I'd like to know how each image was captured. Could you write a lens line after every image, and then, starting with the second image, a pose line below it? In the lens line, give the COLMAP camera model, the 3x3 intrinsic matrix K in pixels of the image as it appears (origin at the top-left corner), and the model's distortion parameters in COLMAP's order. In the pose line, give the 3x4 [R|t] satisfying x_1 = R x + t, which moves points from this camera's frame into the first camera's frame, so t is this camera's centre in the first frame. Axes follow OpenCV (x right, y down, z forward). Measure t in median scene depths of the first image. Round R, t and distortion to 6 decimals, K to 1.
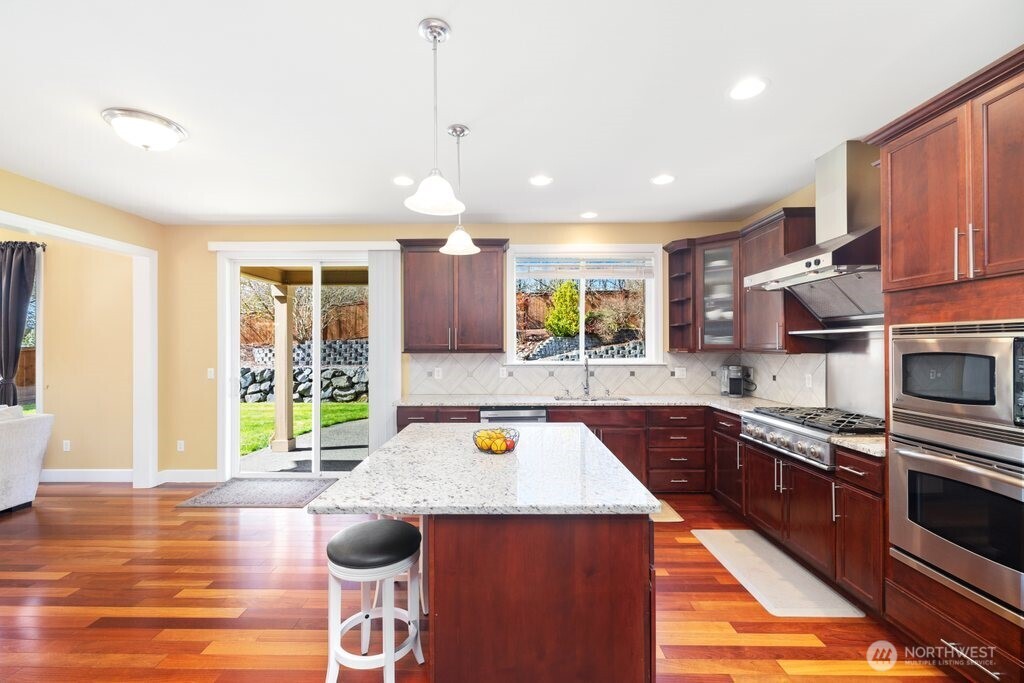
lens RADIAL K [[433.8, 0, 505.4], [0, 433.8, 345.1], [0, 0, 1]] dist [-0.001608, -0.000072]
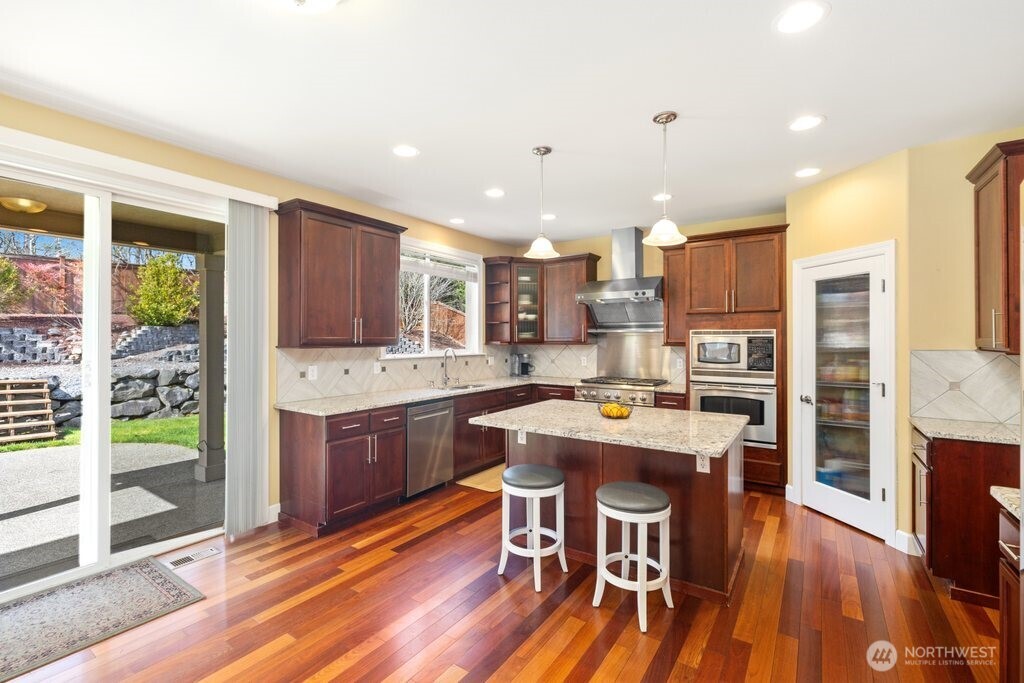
lens RADIAL K [[452.2, 0, 512.0], [0, 452.2, 341.5], [0, 0, 1]] dist [0.001486, 0.000252]
pose [[0.549491, -0.002167, 0.835497, -0.654741], [-0.003921, 0.999979, 0.005172, 0.001082], [-0.835490, -0.006118, 0.549471, 0.235918]]
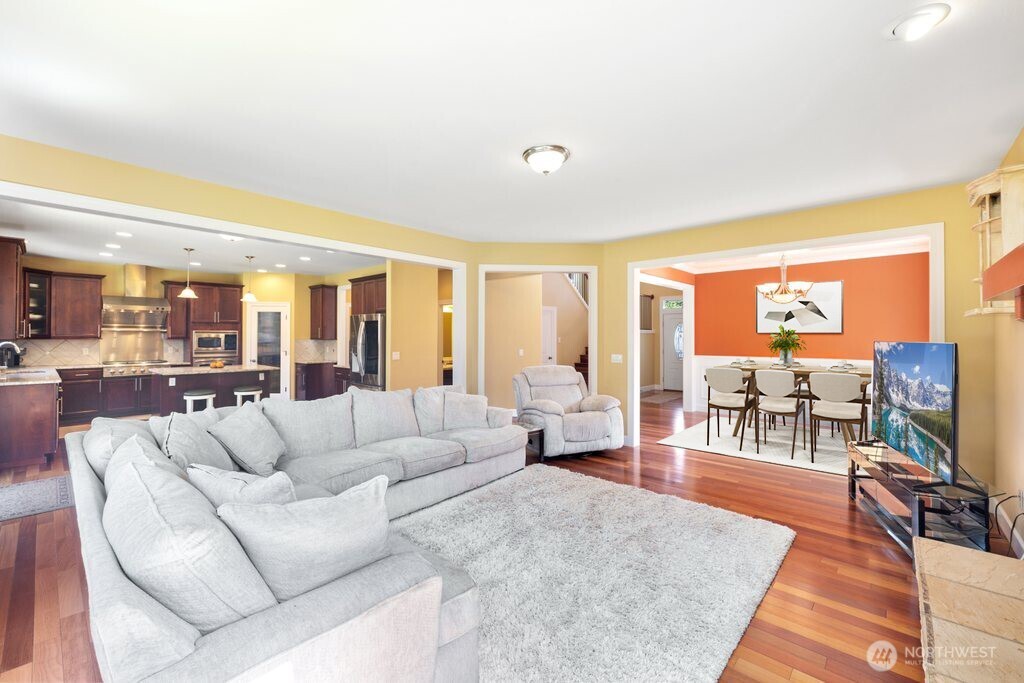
lens RADIAL K [[429.8, 0, 506.3], [0, 429.8, 334.4], [0, 0, 1]] dist [0.000681, 0.000395]
pose [[-0.741711, 0.005598, 0.670696, -1.792104], [-0.002220, 0.999939, -0.010801, 0.011905], [-0.670716, -0.009501, -0.741654, 0.921207]]
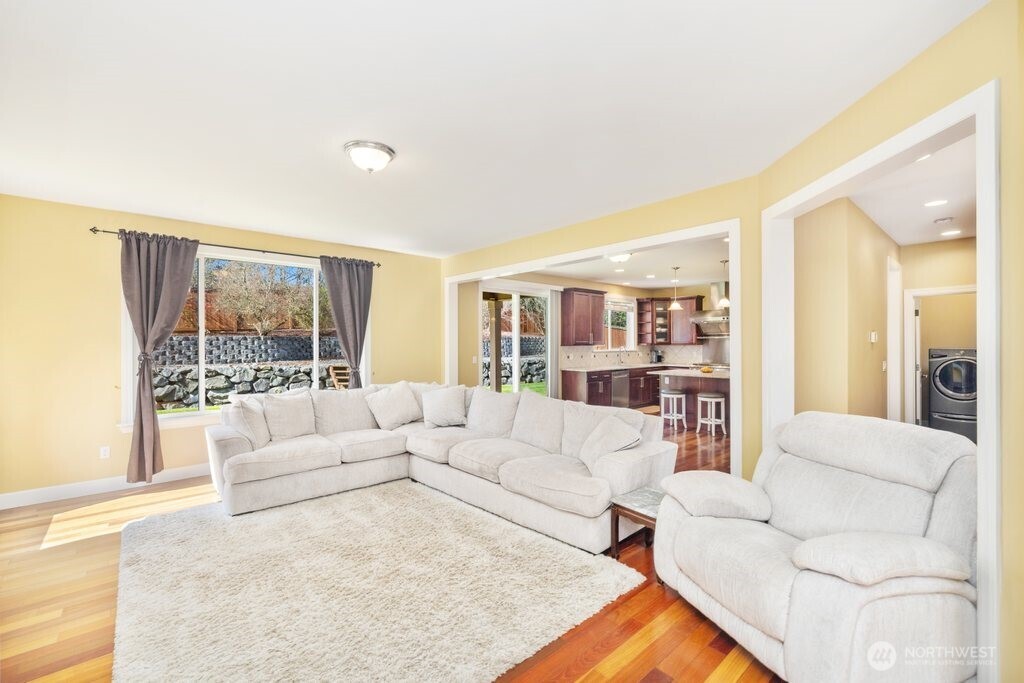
lens RADIAL K [[433.8, 0, 505.4], [0, 433.8, 345.1], [0, 0, 1]] dist [-0.001608, -0.000072]
pose [[0.748244, -0.002107, 0.663420, -1.653441], [-0.001174, 0.999989, 0.004500, 0.006092], [-0.663422, -0.004146, 0.748234, -0.239369]]
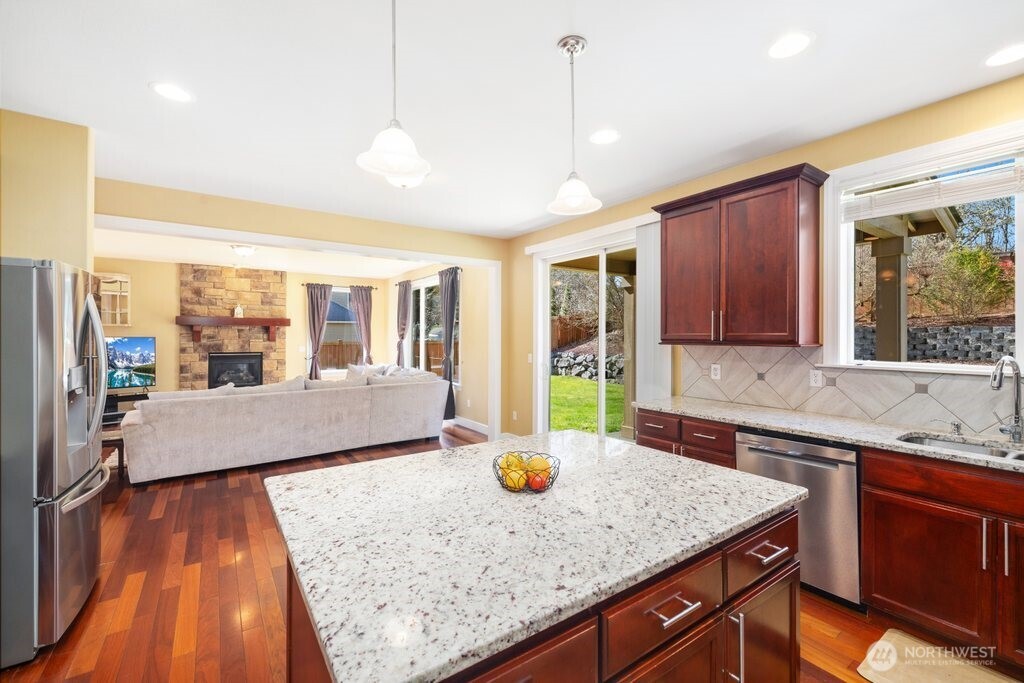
lens RADIAL K [[429.8, 0, 506.3], [0, 429.8, 334.4], [0, 0, 1]] dist [0.000681, 0.000395]
pose [[0.570364, 0.000752, -0.821391, 0.250857], [-0.002032, 0.999998, -0.000495, 0.001241], [0.821389, 0.001952, 0.570365, 0.280182]]
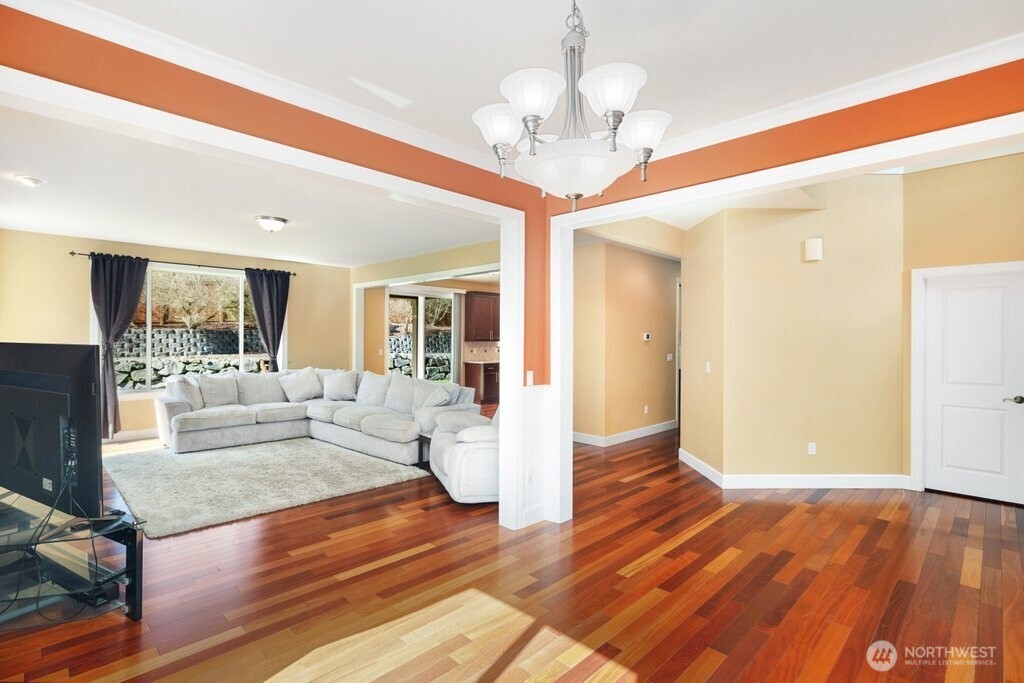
lens RADIAL K [[491.7, 0, 508.4], [0, 491.7, 338.3], [0, 0, 1]] dist [-0.004708, -0.000673]
pose [[0.700127, 0.007674, 0.713977, -1.820199], [-0.009629, 0.999953, -0.001305, 0.003478], [-0.713954, -0.005962, 0.700168, -0.863205]]
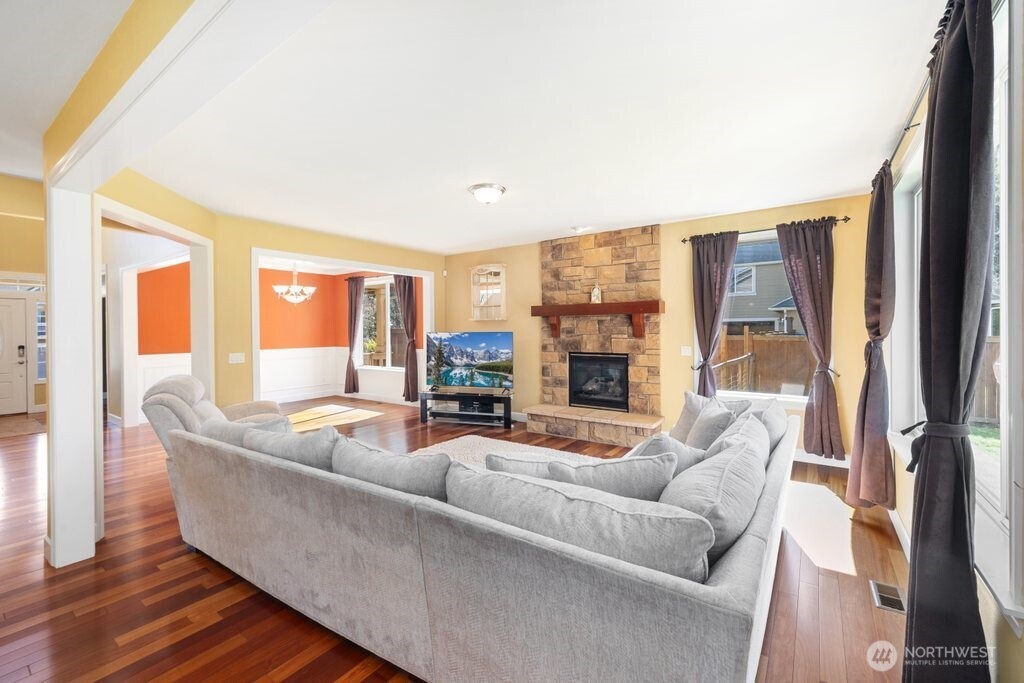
lens RADIAL K [[429.8, 0, 506.3], [0, 429.8, 334.4], [0, 0, 1]] dist [0.000681, 0.000395]
pose [[-0.578425, 0.016564, -0.815567, -0.687588], [0.010959, 0.999861, 0.012535, 0.004043], [0.815662, -0.001687, -0.578527, 0.911373]]
